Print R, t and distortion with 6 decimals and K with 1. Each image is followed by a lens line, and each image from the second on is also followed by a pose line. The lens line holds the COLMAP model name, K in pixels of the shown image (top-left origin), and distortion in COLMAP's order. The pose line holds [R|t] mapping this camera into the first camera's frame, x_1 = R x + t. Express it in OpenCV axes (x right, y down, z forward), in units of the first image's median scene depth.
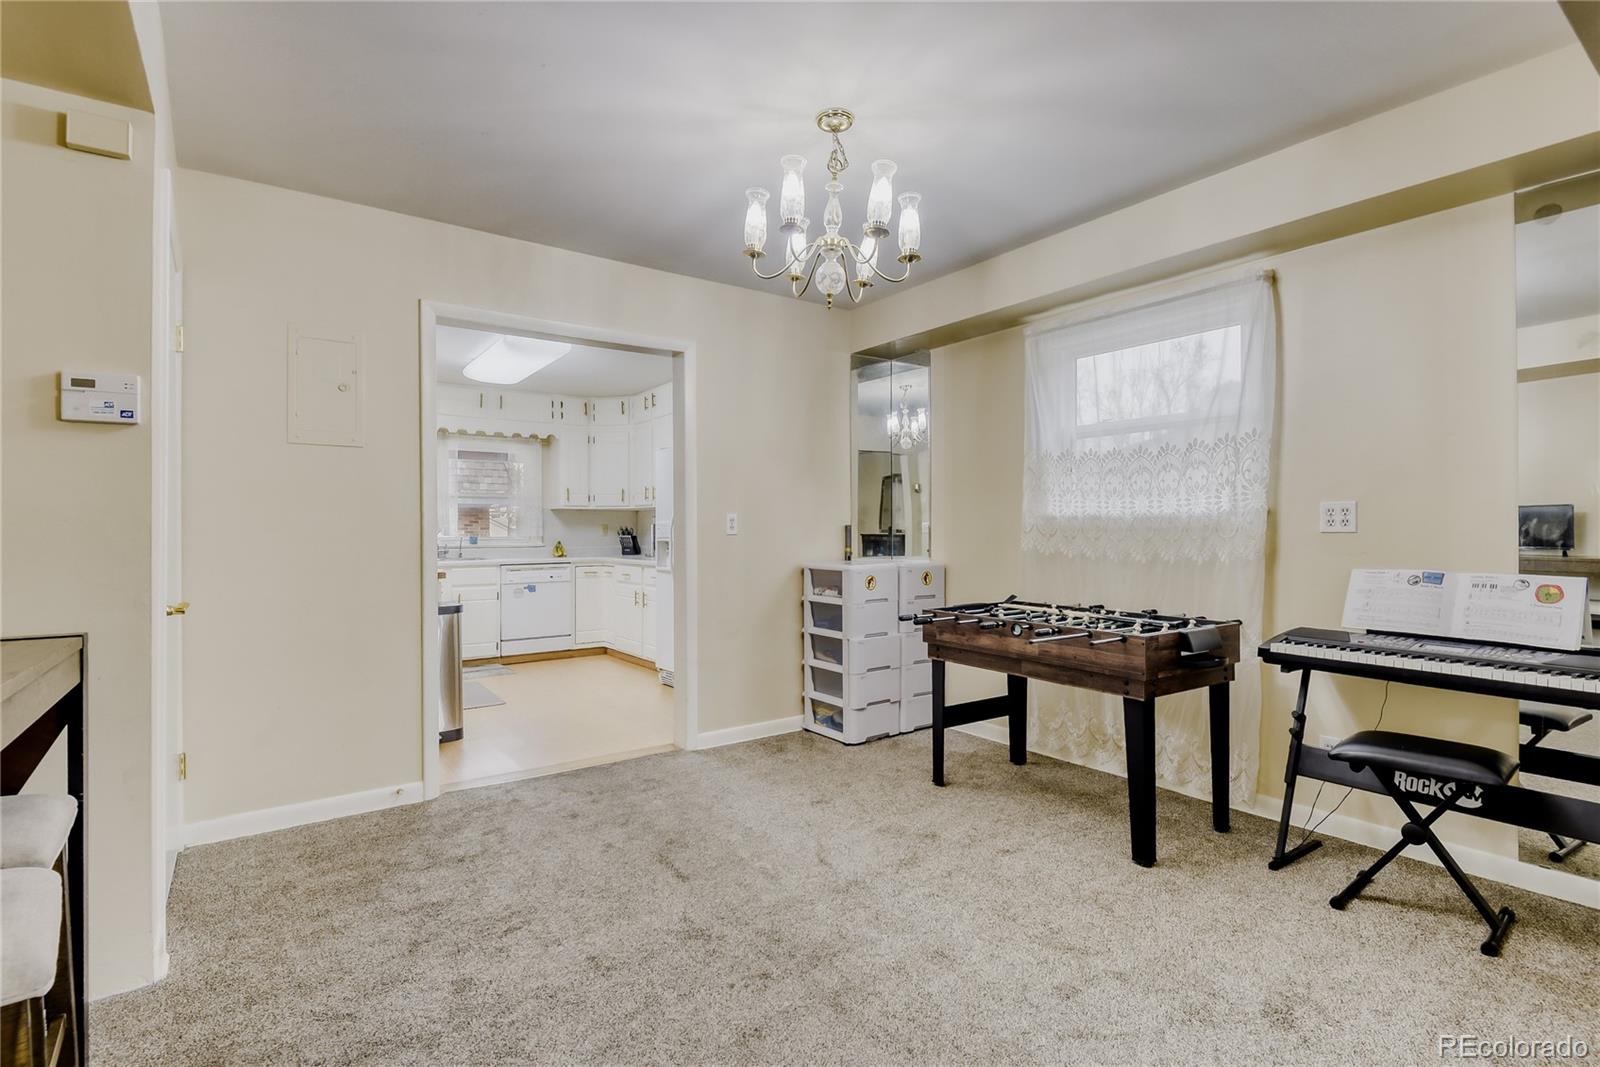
lens RADIAL K [[750.1, 0, 807.4], [0, 750.1, 526.7], [0, 0, 1]] dist [0.031117, -0.018916]
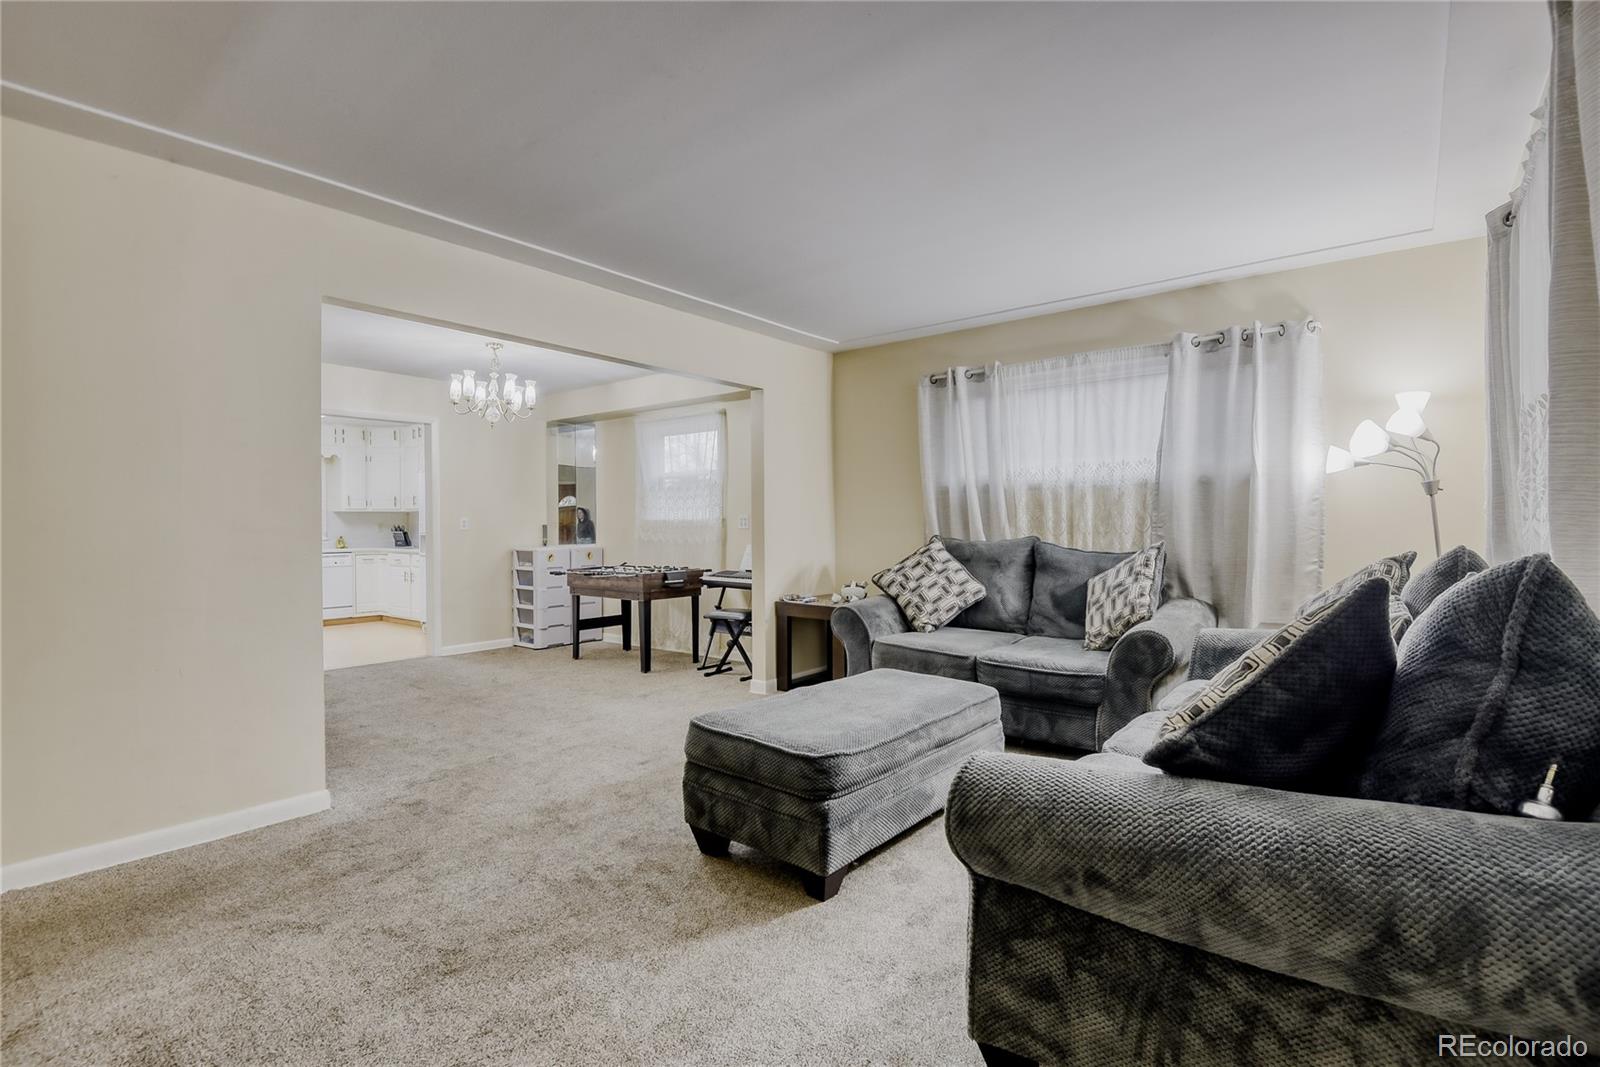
lens RADIAL K [[734.3, 0, 812.5], [0, 734.3, 529.4], [0, 0, 1]] dist [0.032124, -0.029019]
pose [[0.965141, -0.003066, 0.261713, 0.297318], [0.000633, 0.999956, 0.009381, -0.009536], [-0.261730, -0.008888, 0.965100, -1.093746]]
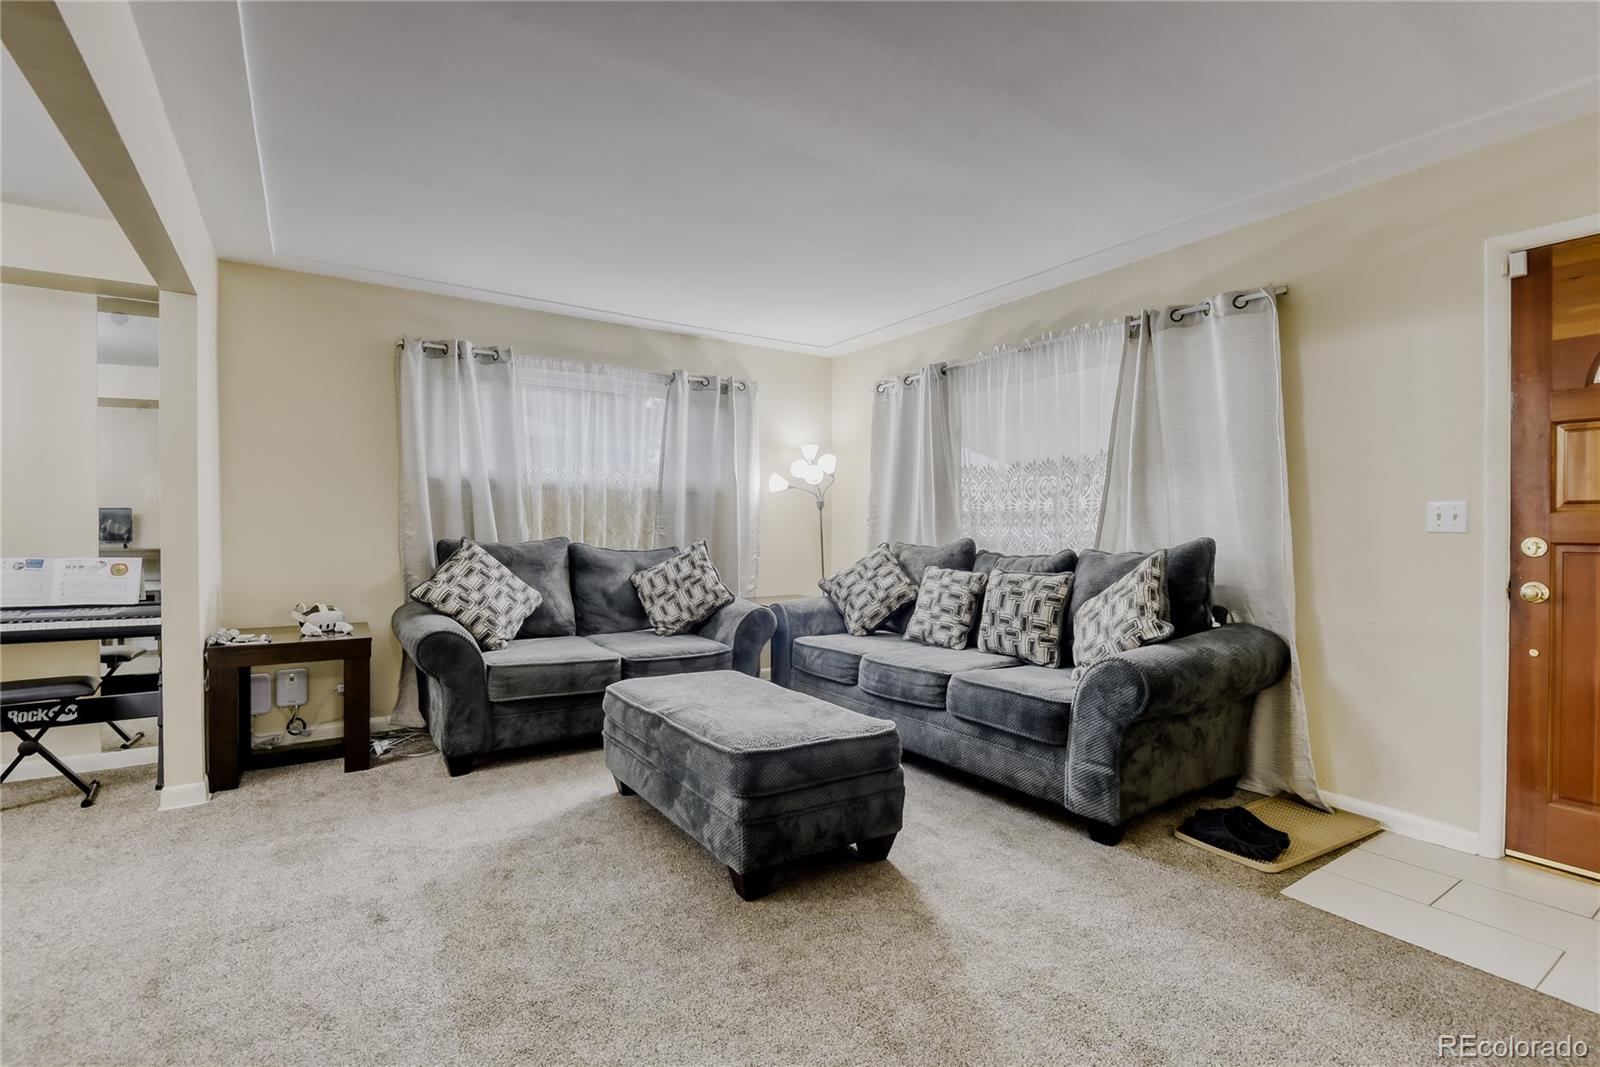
lens RADIAL K [[745.4, 0, 792.2], [0, 745.4, 542.7], [0, 0, 1]] dist [-0.001342, -0.000510]
pose [[0.049745, -0.015196, 0.998646, -0.335164], [-0.004425, 0.999871, 0.015435, 0.004285], [-0.998752, -0.005187, 0.049672, -0.317282]]
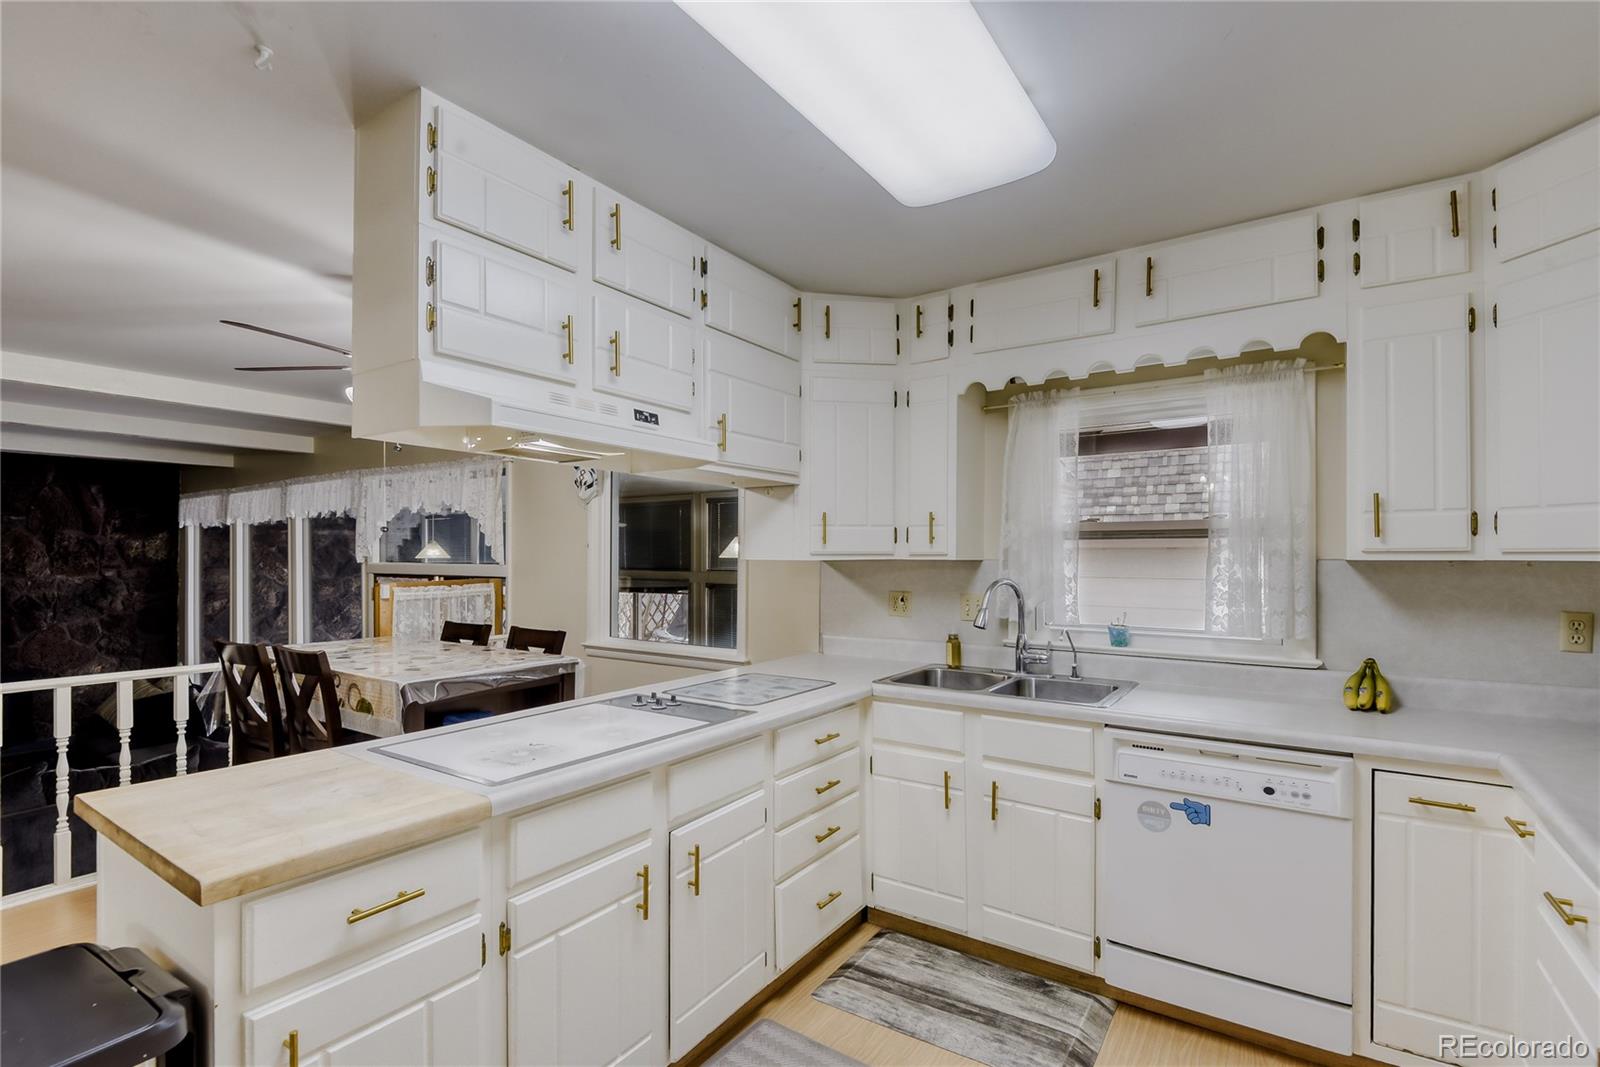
lens RADIAL K [[753.3, 0, 802.5], [0, 753.3, 549.4], [0, 0, 1]] dist [0.001281, -0.010389]
pose [[0.340084, -0.003147, -0.940390, -0.260080], [0.002259, 0.999994, -0.002529, -0.065903], [0.940392, -0.001265, 0.340089, 1.589006]]
